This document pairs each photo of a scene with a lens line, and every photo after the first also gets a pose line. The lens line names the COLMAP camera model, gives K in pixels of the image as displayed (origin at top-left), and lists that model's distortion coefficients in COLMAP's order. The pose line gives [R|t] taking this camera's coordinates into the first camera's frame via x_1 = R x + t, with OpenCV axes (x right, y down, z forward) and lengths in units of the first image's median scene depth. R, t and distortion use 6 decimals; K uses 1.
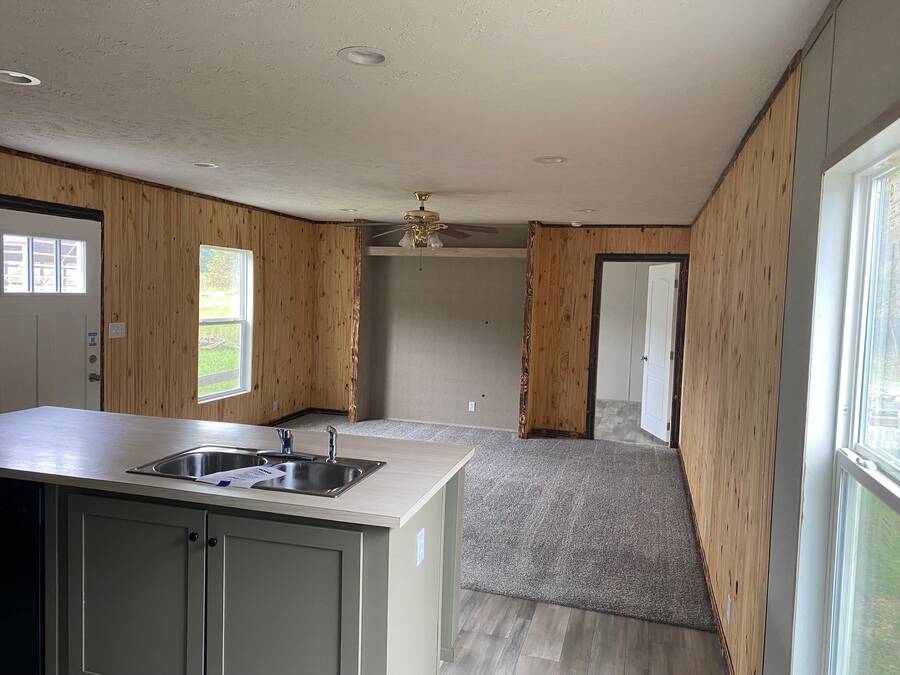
lens RADIAL K [[678.0, 0, 449.4], [0, 678.0, 326.3], [0, 0, 1]] dist [0.062773, -0.066630]
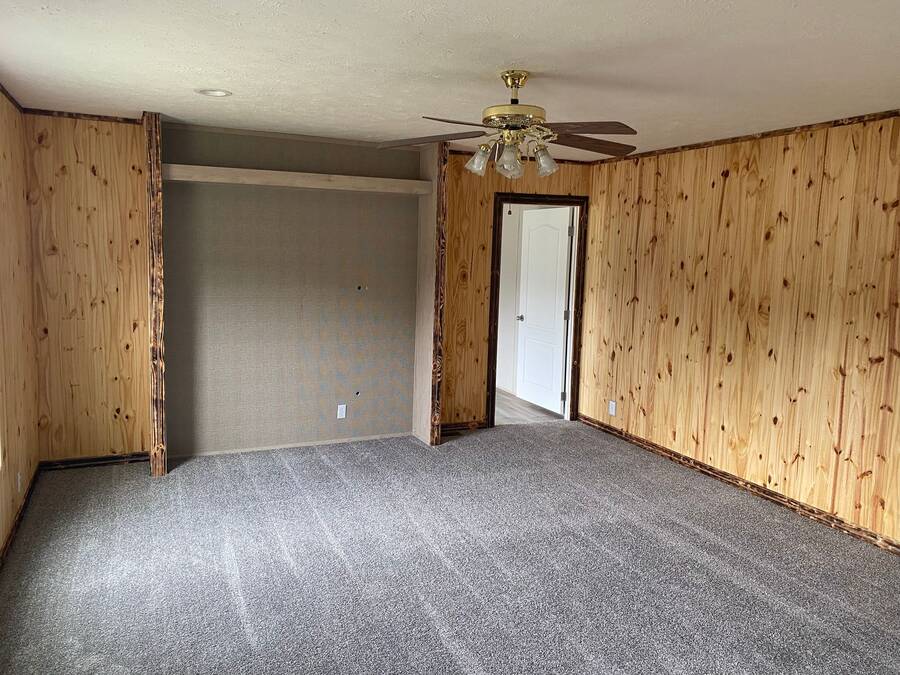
lens RADIAL K [[678.0, 0, 449.4], [0, 678.0, 326.3], [0, 0, 1]] dist [0.062773, -0.066630]
pose [[0.769639, -0.091357, 0.631910, -0.326398], [0.035378, 0.994292, 0.100659, -0.034479], [-0.637499, -0.055116, 0.768477, 0.427170]]
